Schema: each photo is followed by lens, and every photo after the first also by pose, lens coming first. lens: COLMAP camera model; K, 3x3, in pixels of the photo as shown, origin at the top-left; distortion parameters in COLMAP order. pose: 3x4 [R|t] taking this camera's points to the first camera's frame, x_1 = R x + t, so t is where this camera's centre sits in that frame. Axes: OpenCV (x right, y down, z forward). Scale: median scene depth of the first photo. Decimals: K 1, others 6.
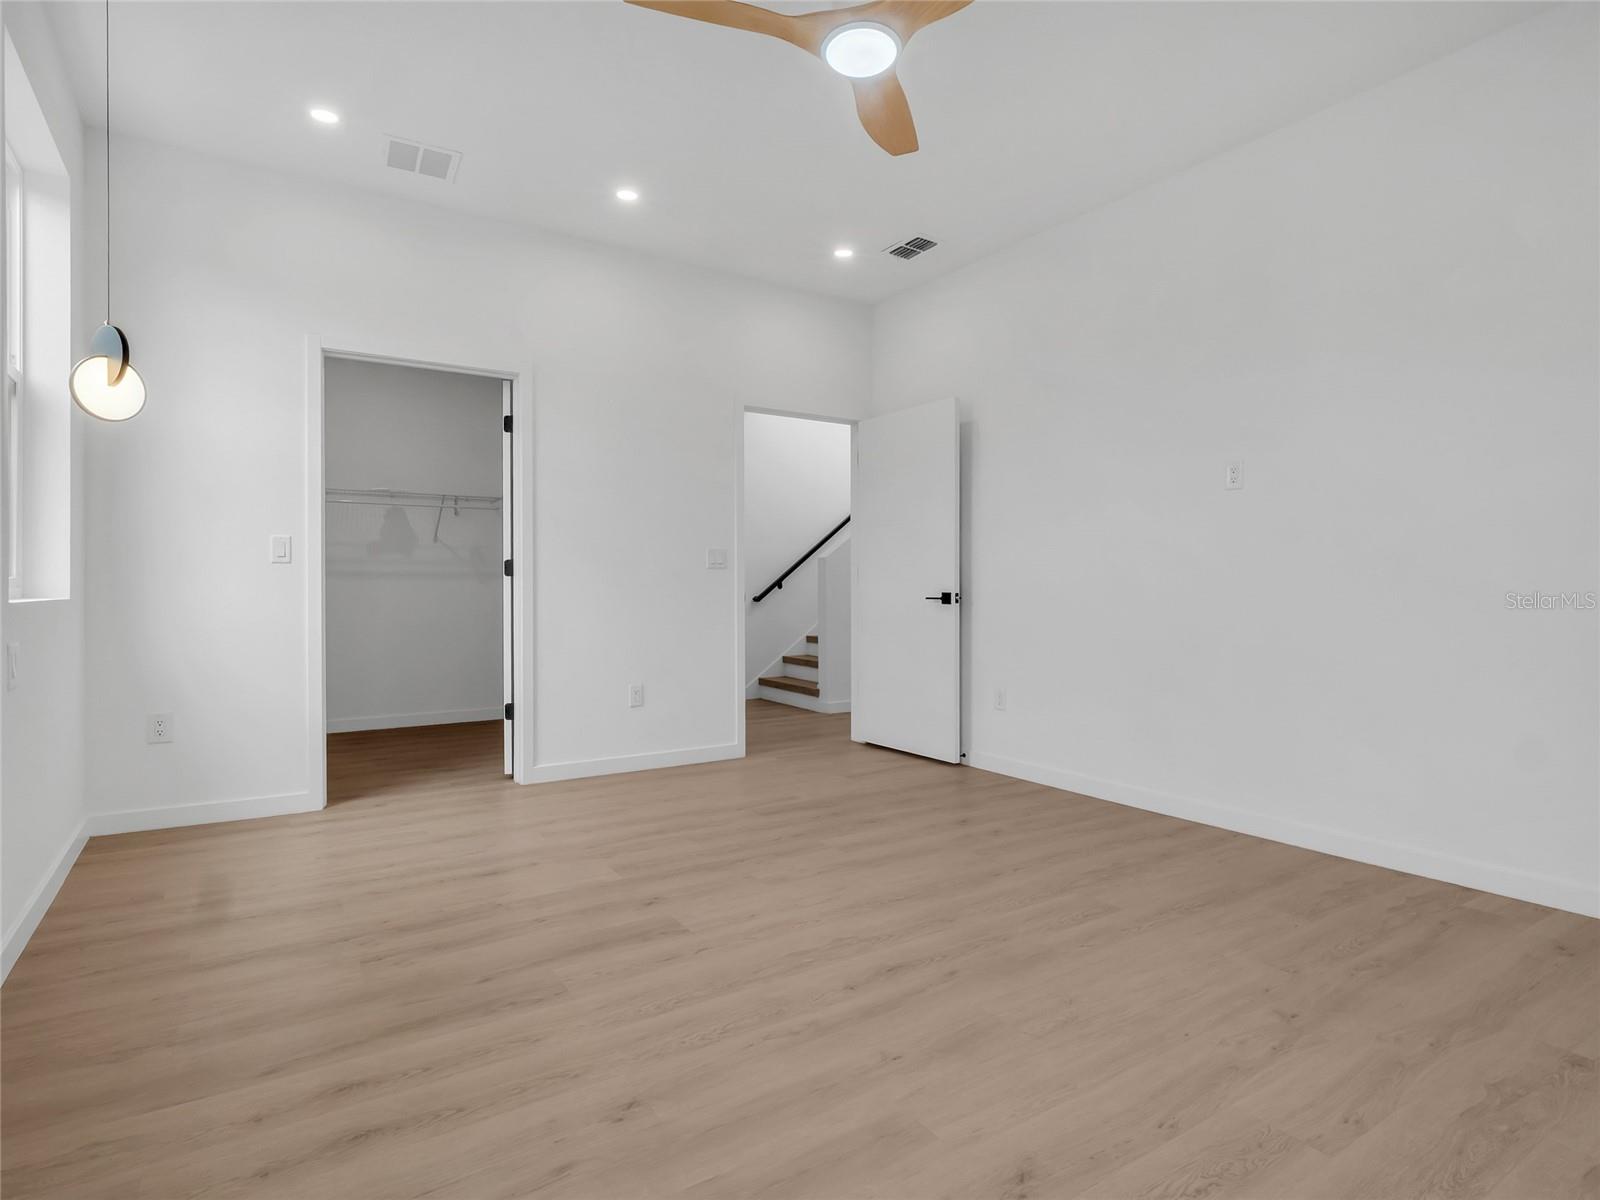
lens RADIAL K [[833.4, 0, 802.8], [0, 833.4, 588.8], [0, 0, 1]] dist [-0.003857, -0.001488]
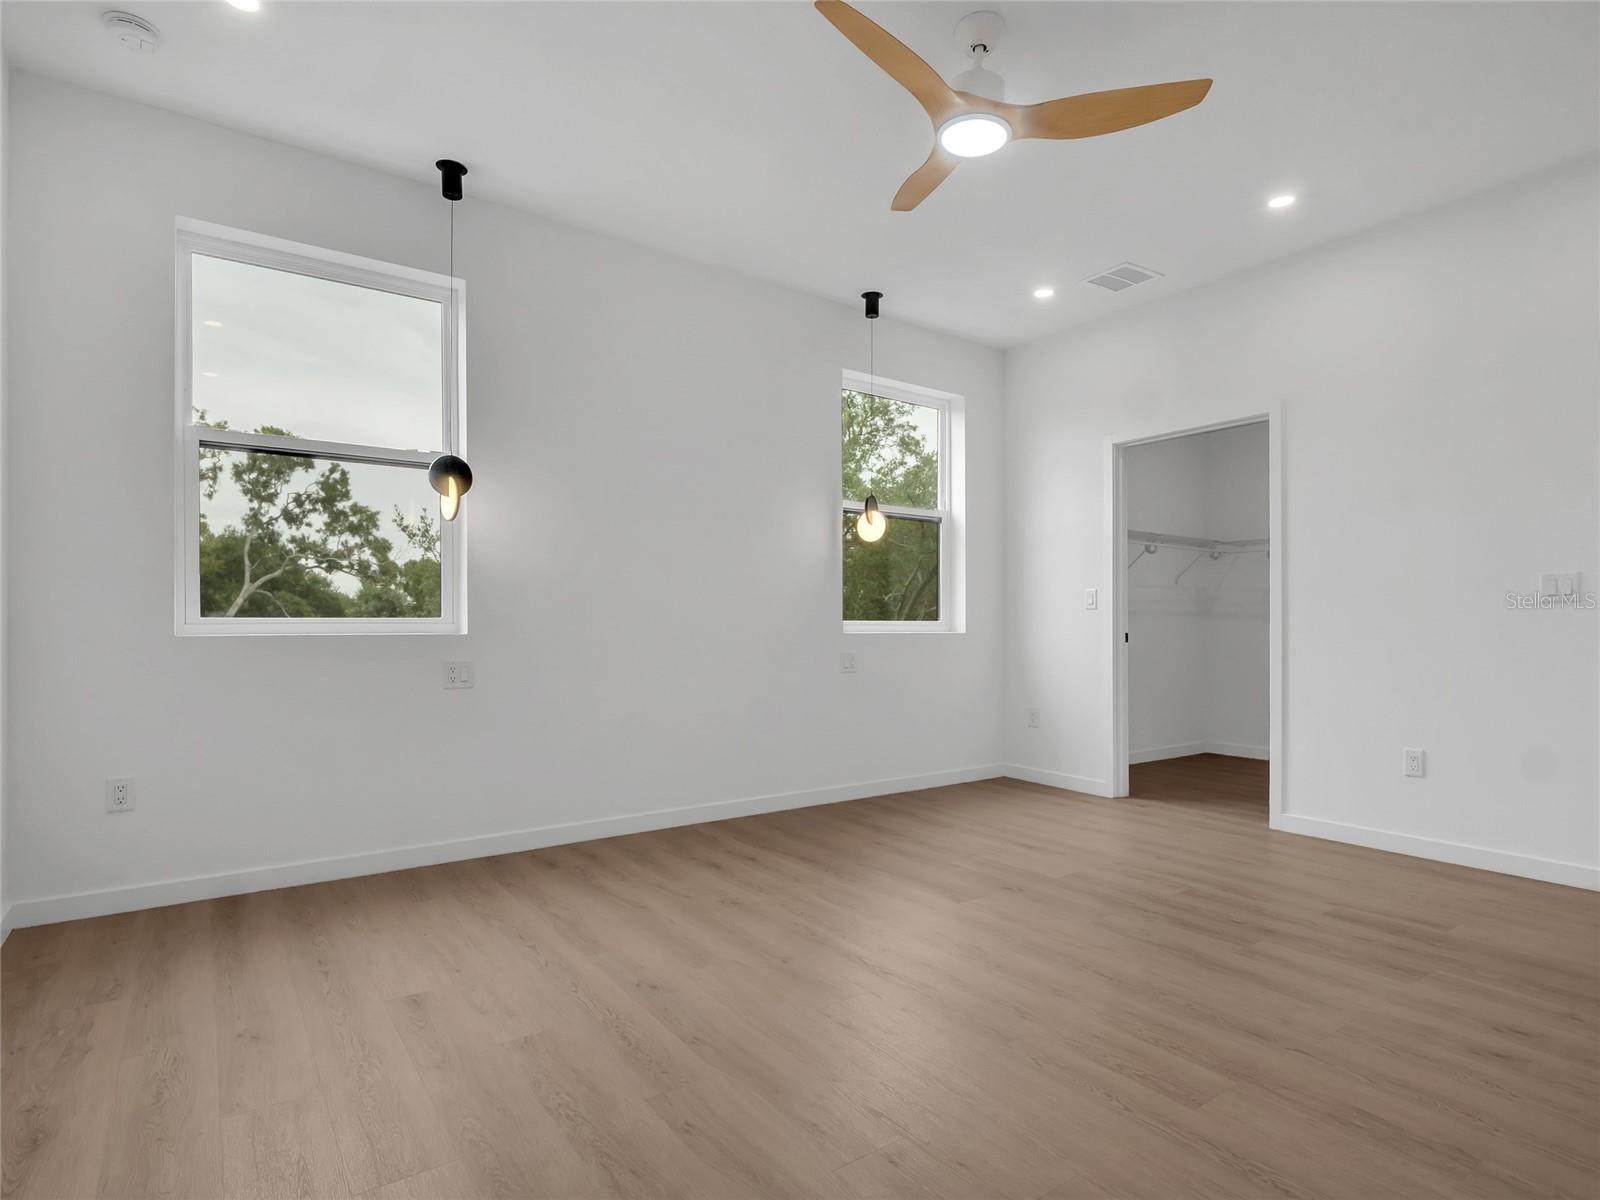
lens RADIAL K [[833.4, 0, 789.9], [0, 833.4, 614.0], [0, 0, 1]] dist [-0.003857, -0.001488]
pose [[0.052238, -0.012489, -0.998557, 0.962890], [-0.007923, 0.999885, -0.012920, -0.001302], [0.998603, 0.008586, 0.052133, 0.591685]]
